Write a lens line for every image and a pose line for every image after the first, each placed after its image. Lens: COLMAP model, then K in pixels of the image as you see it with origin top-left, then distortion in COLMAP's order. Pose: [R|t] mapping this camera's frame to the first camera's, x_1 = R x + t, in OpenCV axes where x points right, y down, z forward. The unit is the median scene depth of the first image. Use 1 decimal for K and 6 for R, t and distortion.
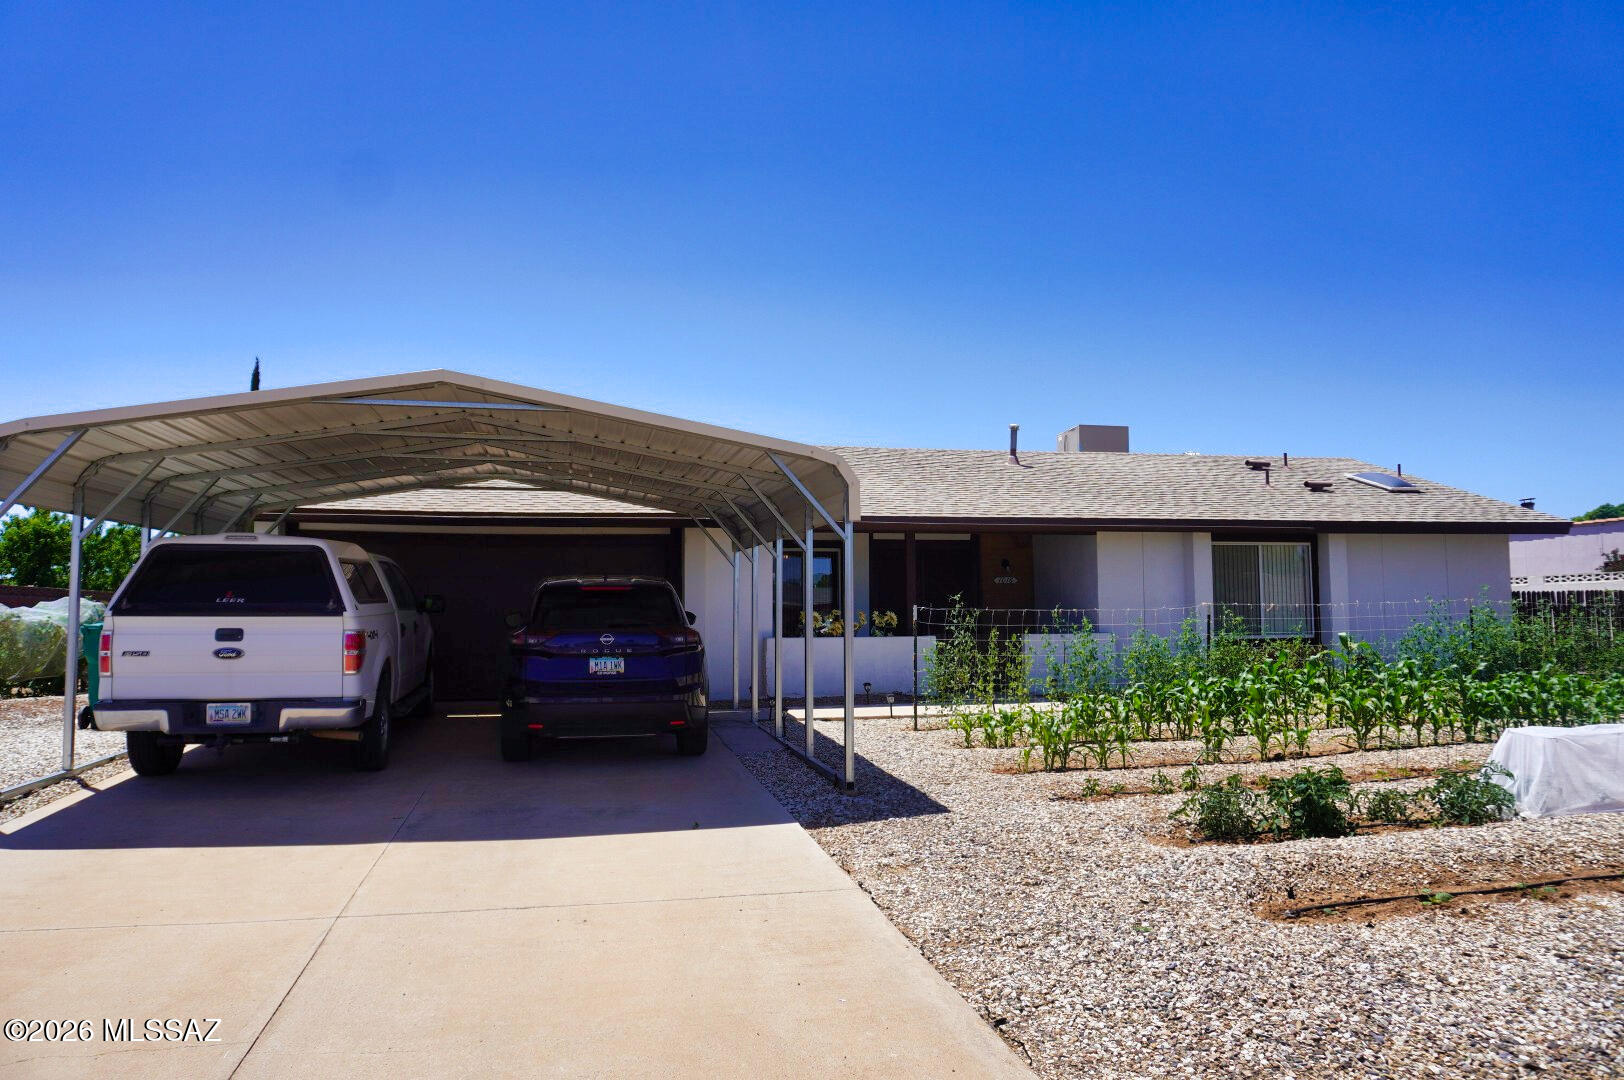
lens RADIAL K [[1113.2, 0, 812.0], [0, 1113.2, 540.0], [0, 0, 1]] dist [-0.070247, 0.000455]
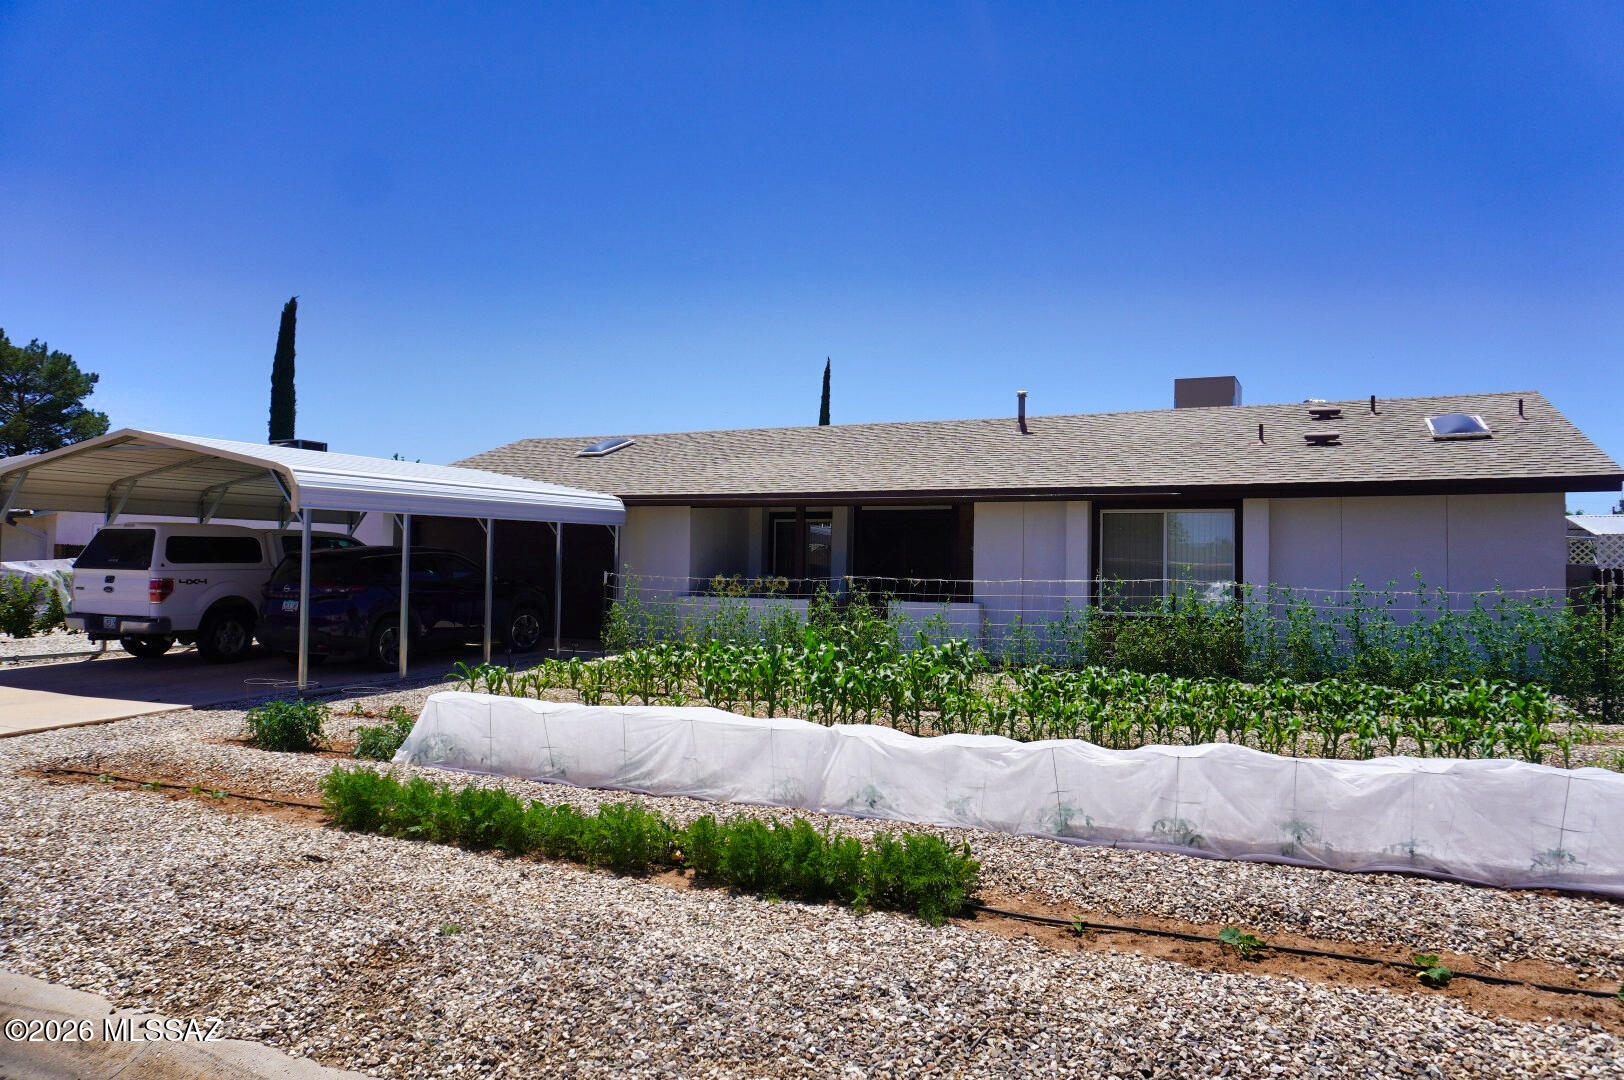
lens RADIAL K [[1080.8, 0, 807.8], [0, 1080.8, 492.6], [0, 0, 1]] dist [-0.068575, 0.043844]
pose [[0.801543, -0.024210, -0.597447, 0.713784], [0.018841, 0.999706, -0.015234, -0.003913], [0.597641, 0.000954, 0.801763, 0.140693]]
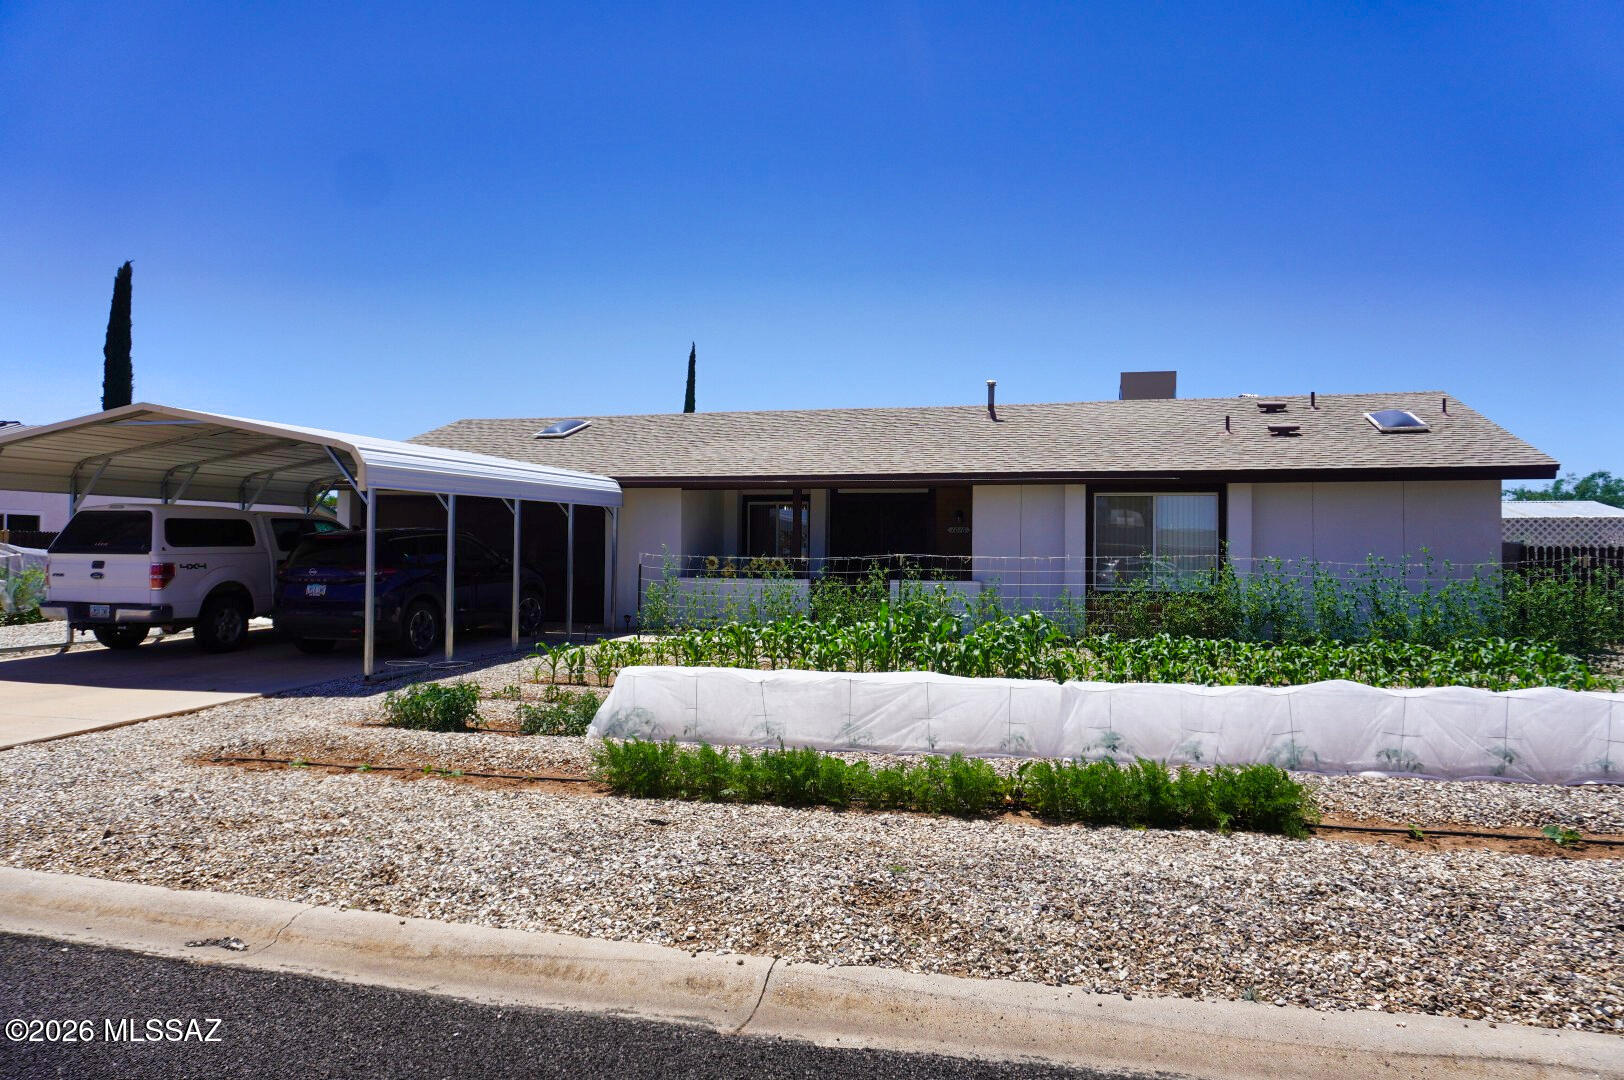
lens RADIAL K [[1074.4, 0, 812.0], [0, 1074.4, 540.0], [0, 0, 1]] dist [-0.064198, 0.055265]
pose [[0.889133, 0.006739, -0.457599, 0.585876], [0.015272, 0.998898, 0.044385, -0.003038], [0.457394, -0.046452, 0.888050, 0.031186]]
